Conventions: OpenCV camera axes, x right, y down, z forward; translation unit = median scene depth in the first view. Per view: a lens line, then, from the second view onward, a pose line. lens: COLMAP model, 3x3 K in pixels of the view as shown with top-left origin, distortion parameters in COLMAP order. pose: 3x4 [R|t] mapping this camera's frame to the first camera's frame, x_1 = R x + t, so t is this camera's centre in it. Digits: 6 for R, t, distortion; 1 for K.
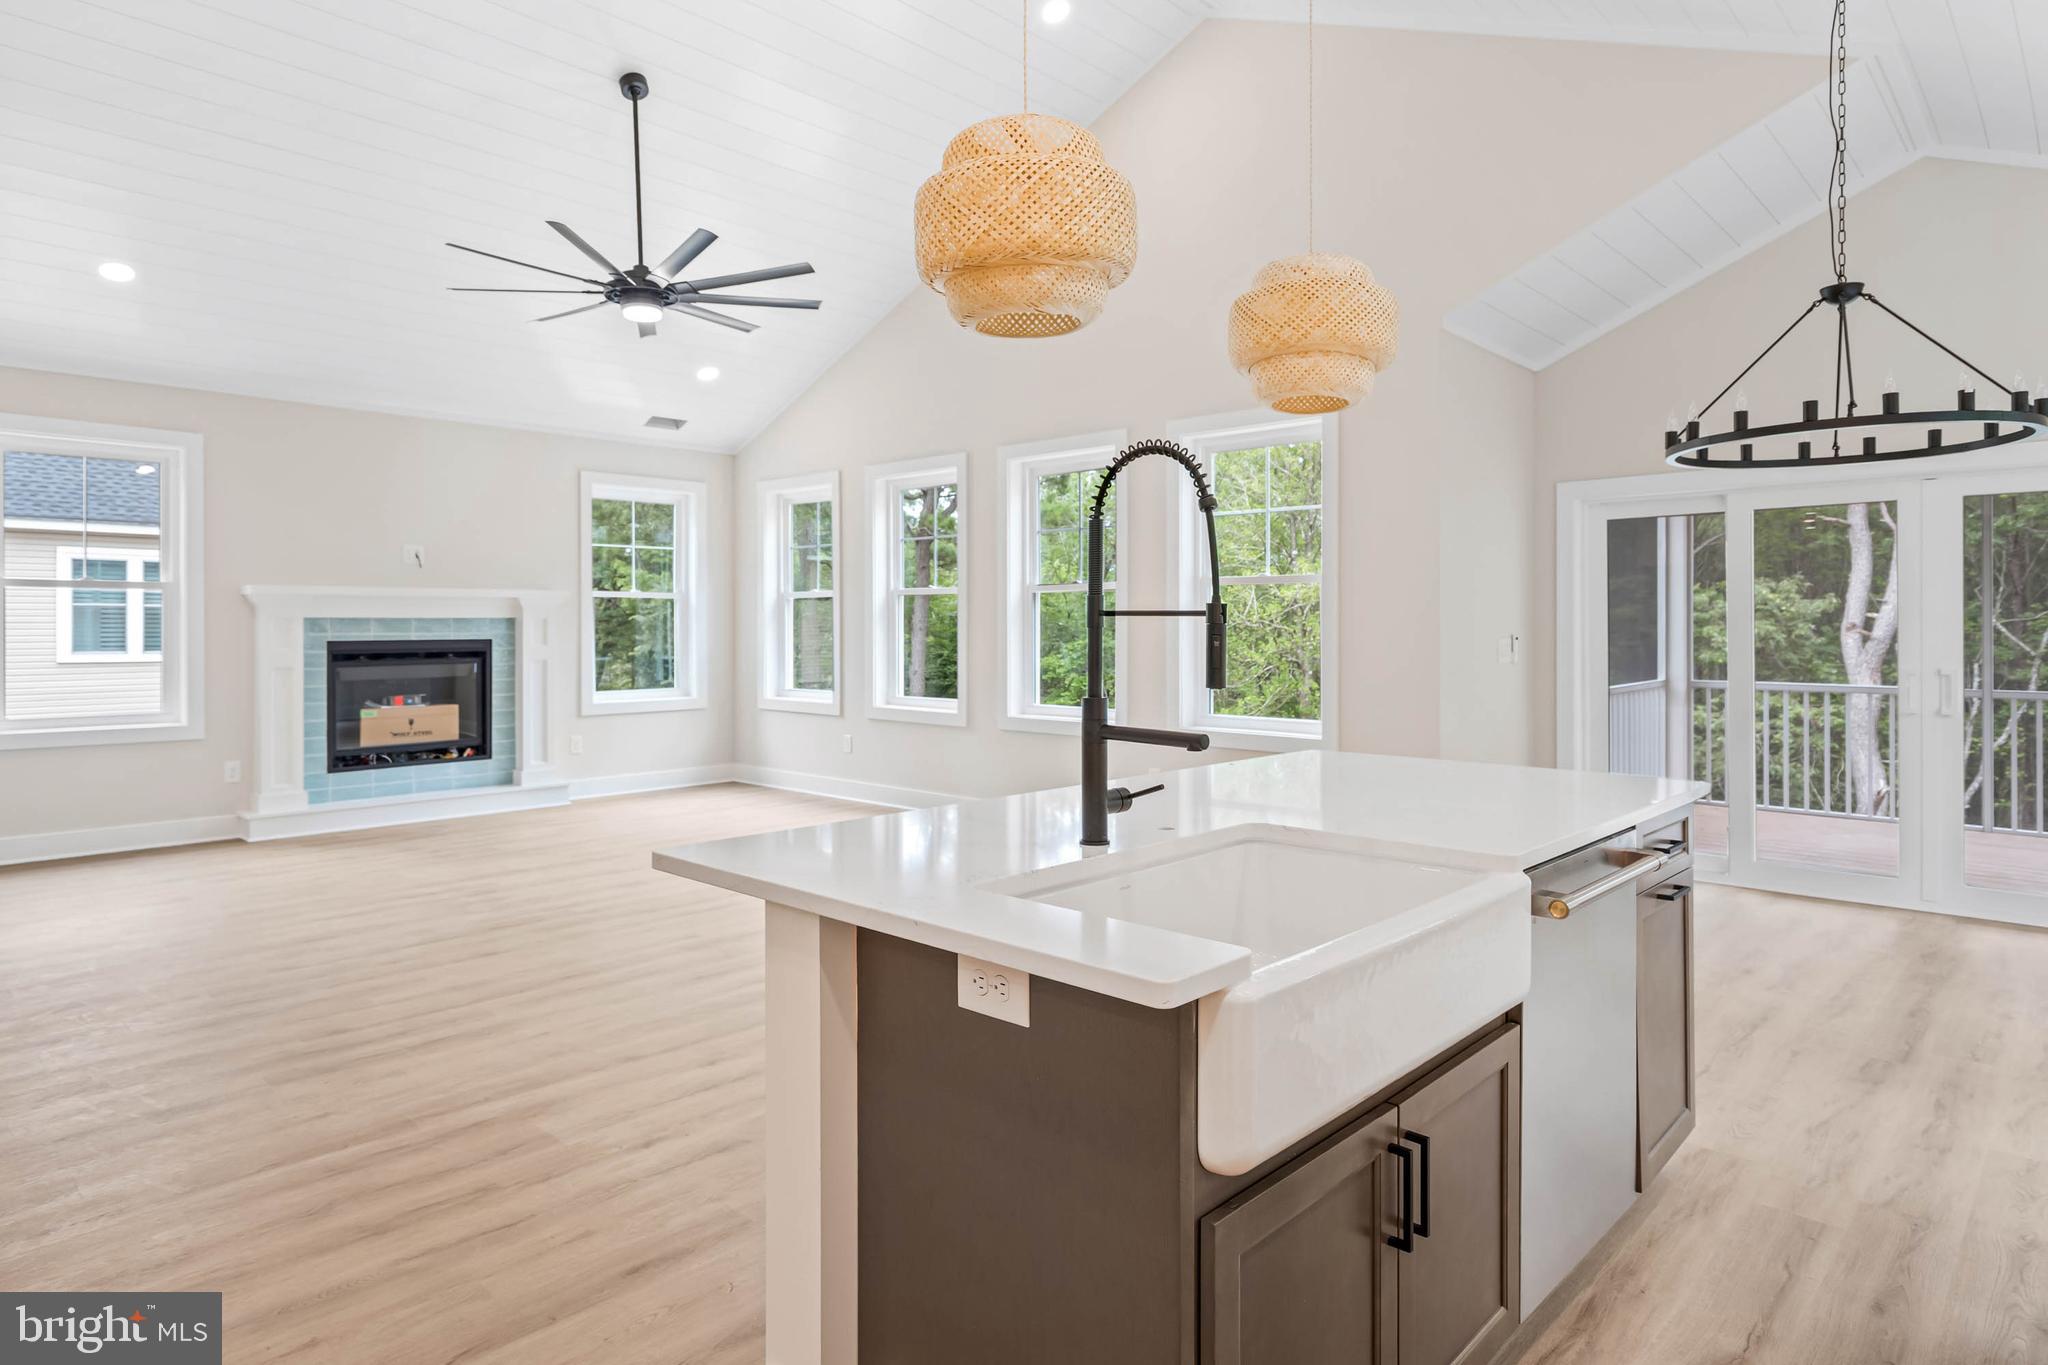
lens RADIAL K [[1173.6, 0, 1026.3], [0, 1173.6, 633.3], [0, 0, 1]] dist [0.005320, -0.001026]
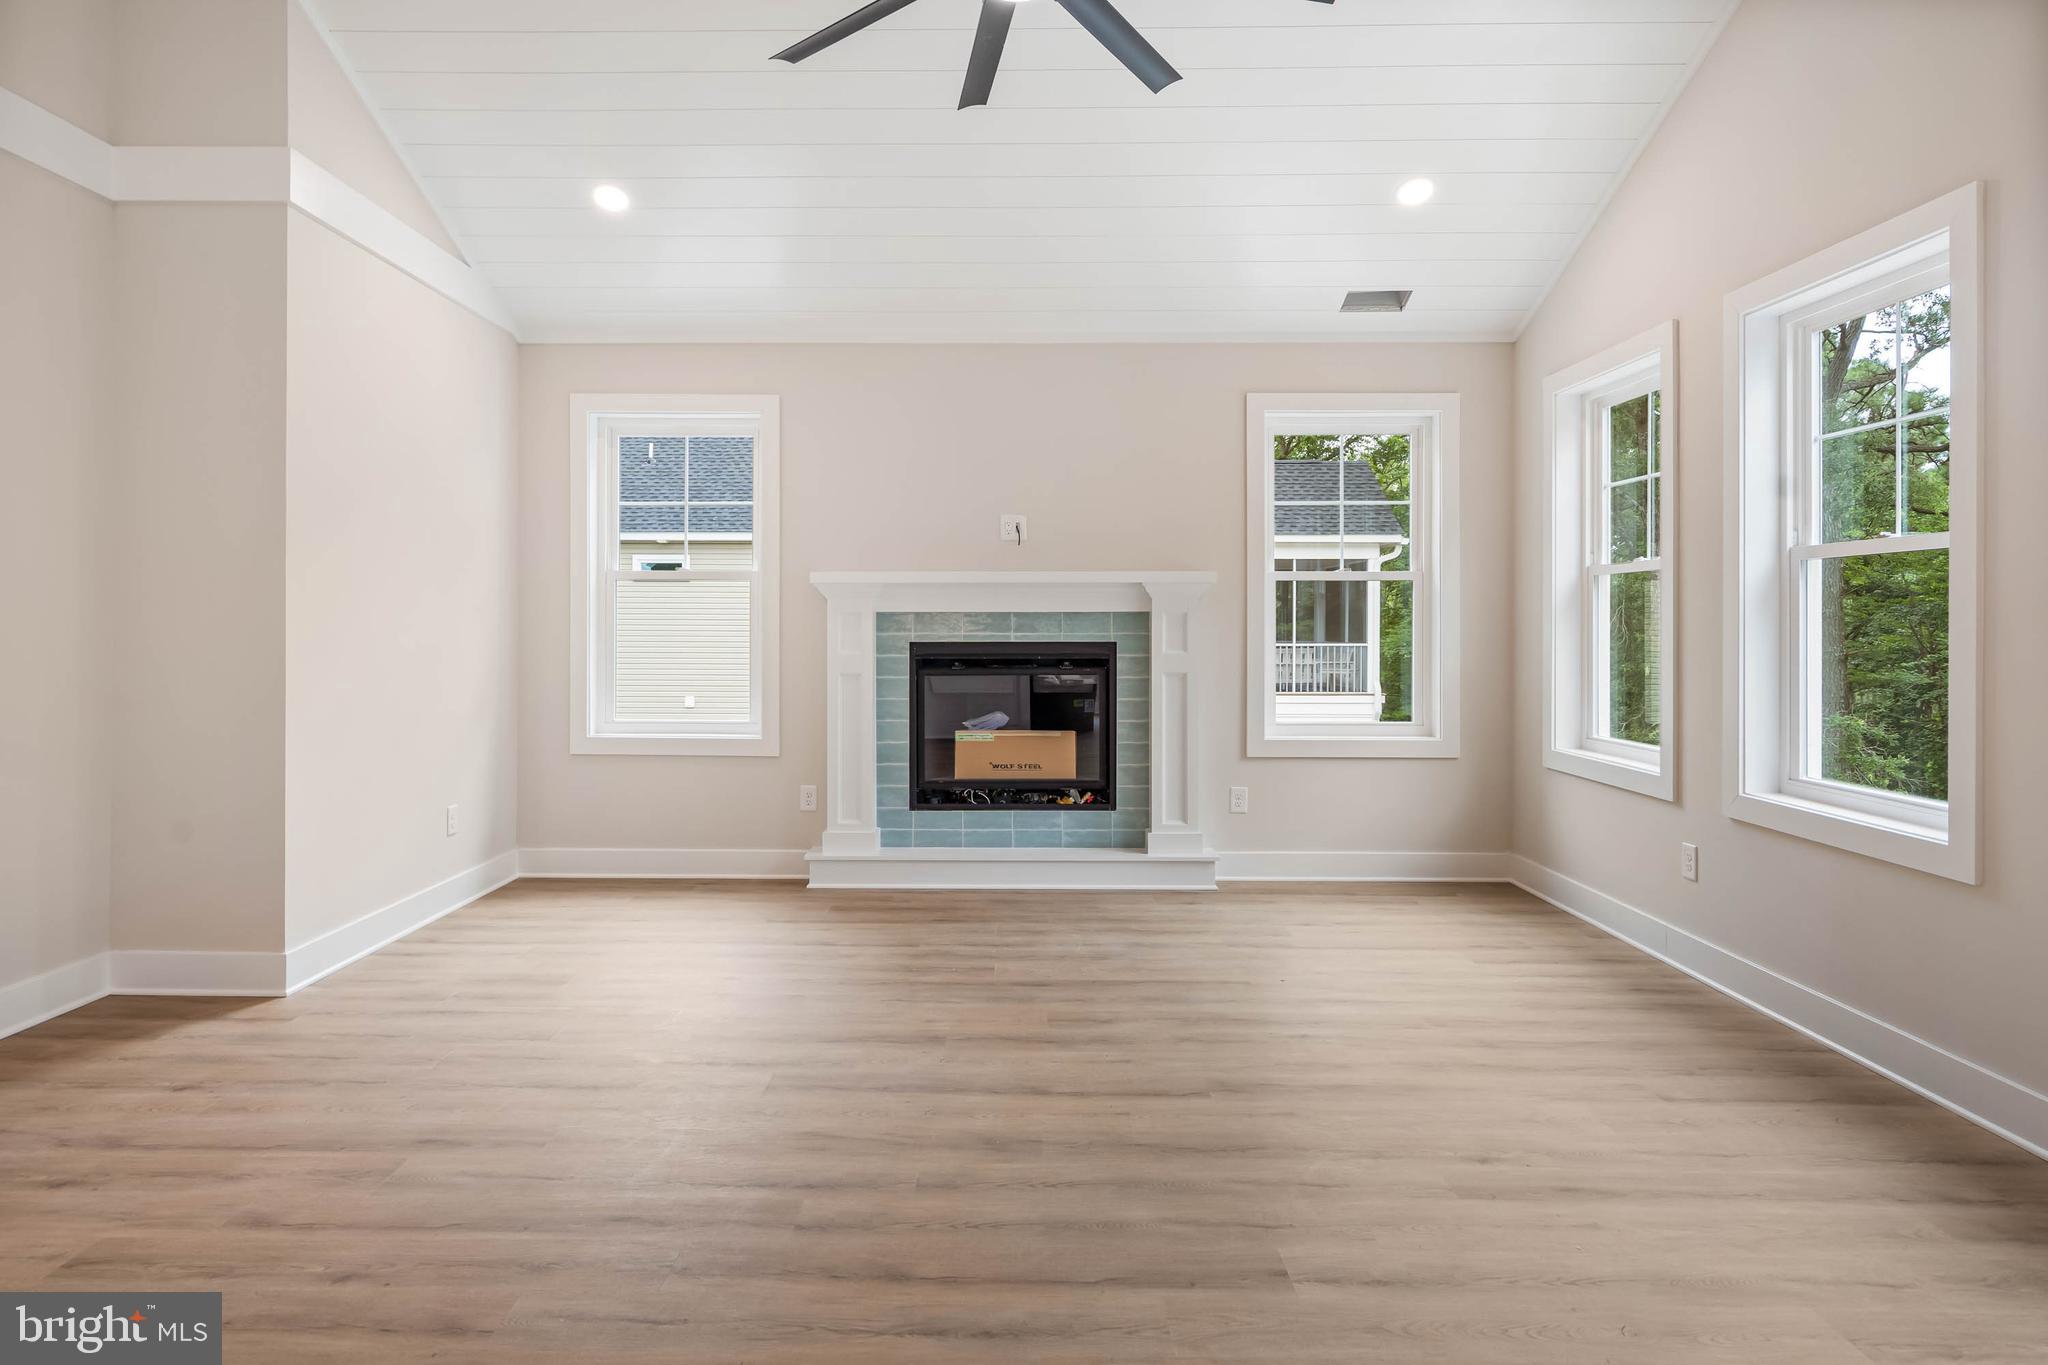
lens RADIAL K [[1151.2, 0, 999.3], [0, 1151.2, 626.2], [0, 0, 1]] dist [0.000905, 0.002191]
pose [[0.673650, 0.004987, -0.739034, 0.014334], [-0.007922, 0.999969, -0.000474, -0.003890], [0.739008, 0.006173, 0.673668, 0.497332]]
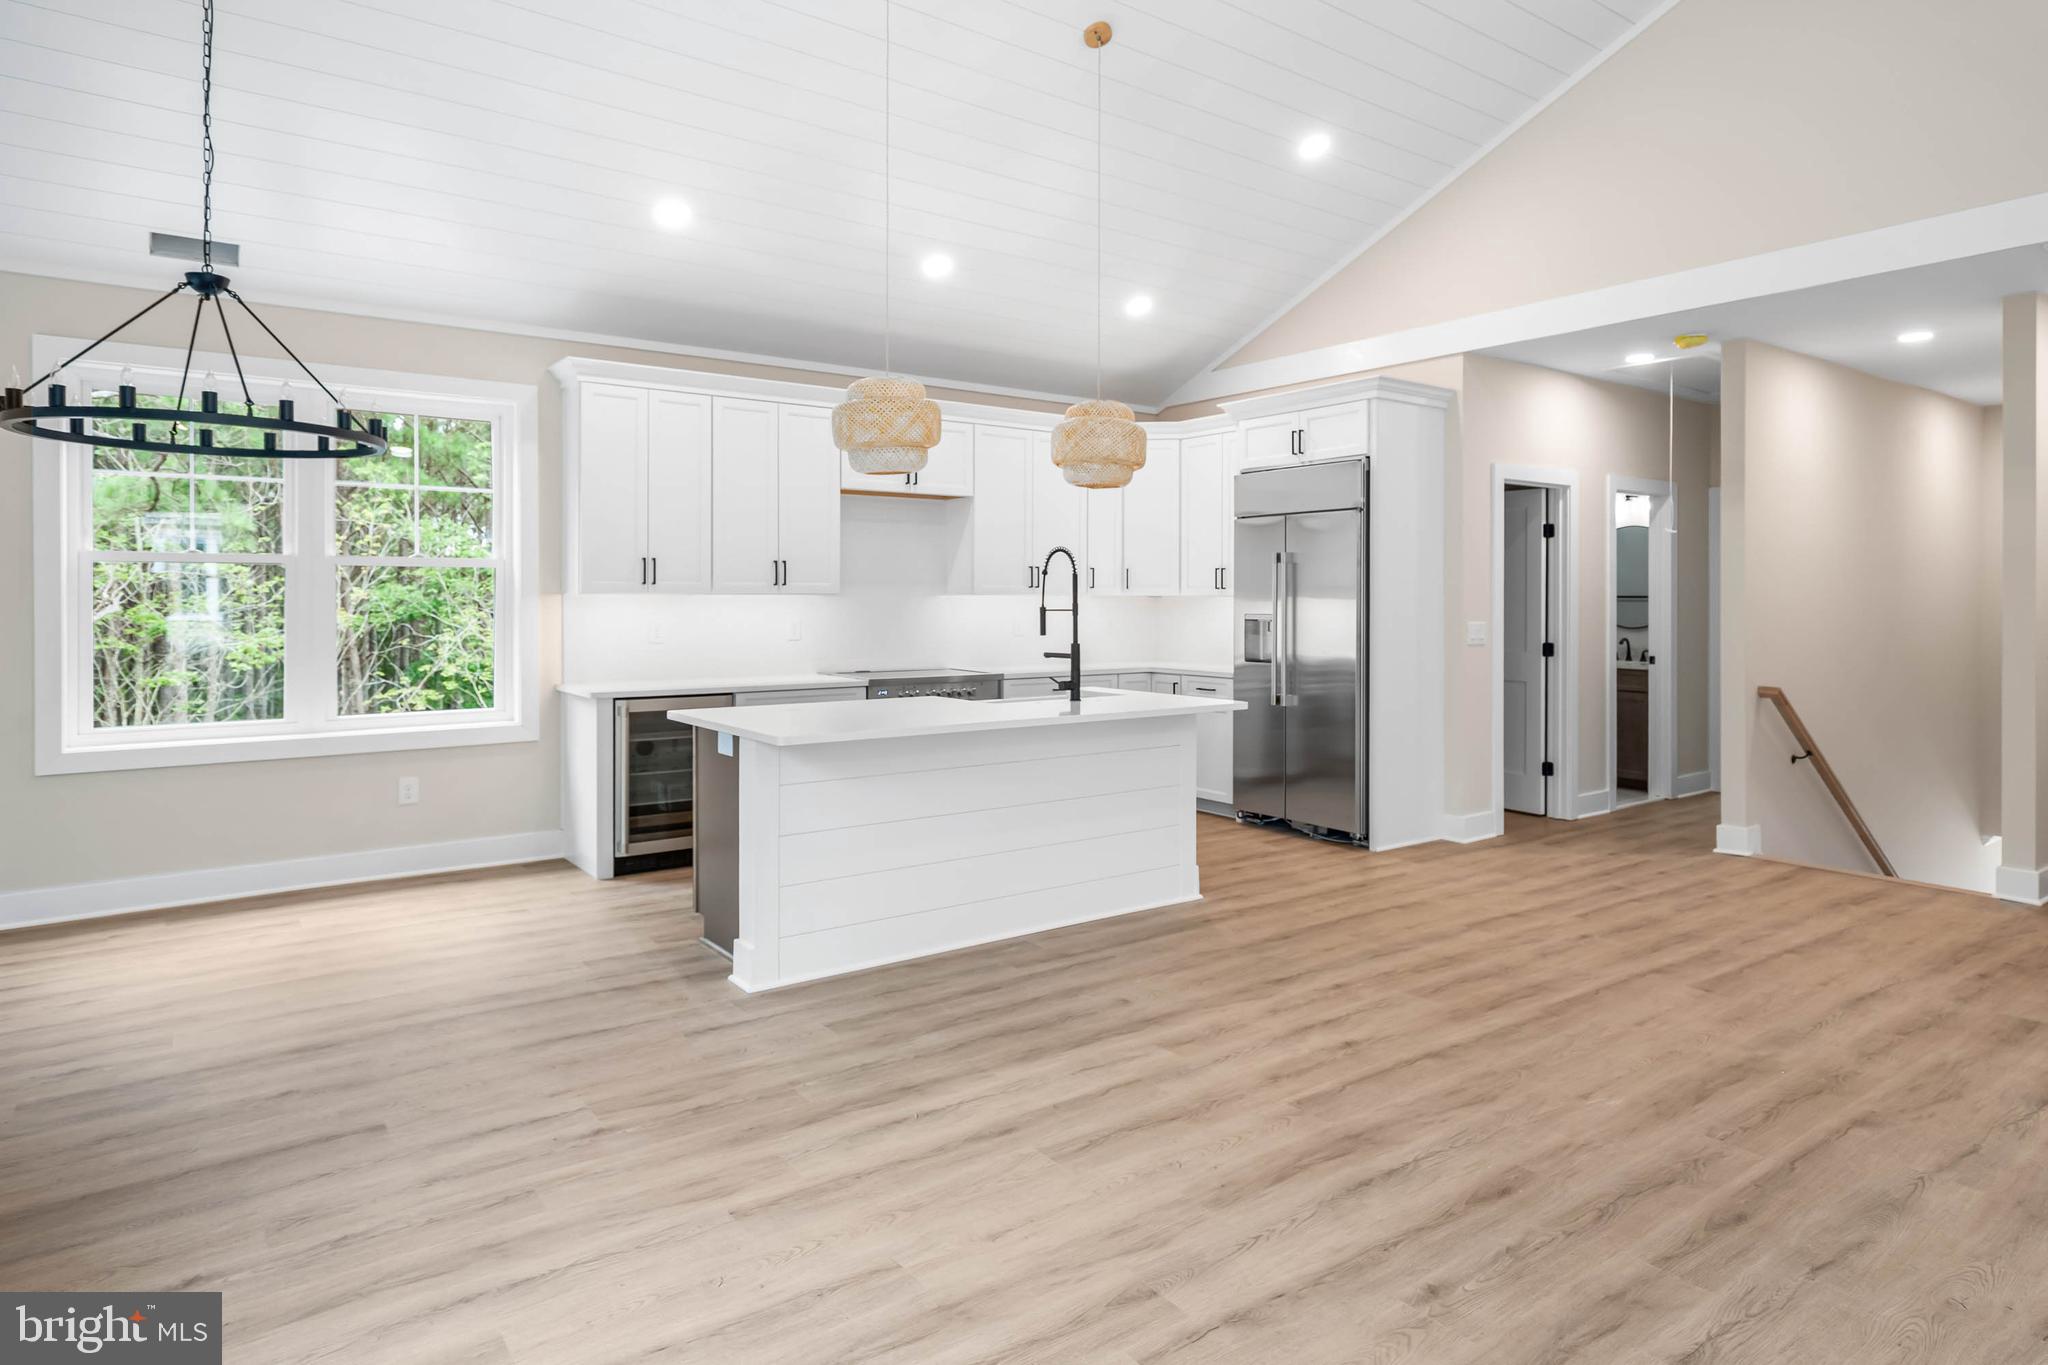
lens RADIAL K [[1151.2, 0, 1014.4], [0, 1151.2, 603.9], [0, 0, 1]] dist [0.000905, 0.002191]
pose [[-0.981171, -0.000667, 0.193140, -0.075922], [0.001253, 0.999951, 0.009822, -0.015230], [-0.193137, 0.009879, -0.981122, 0.898769]]
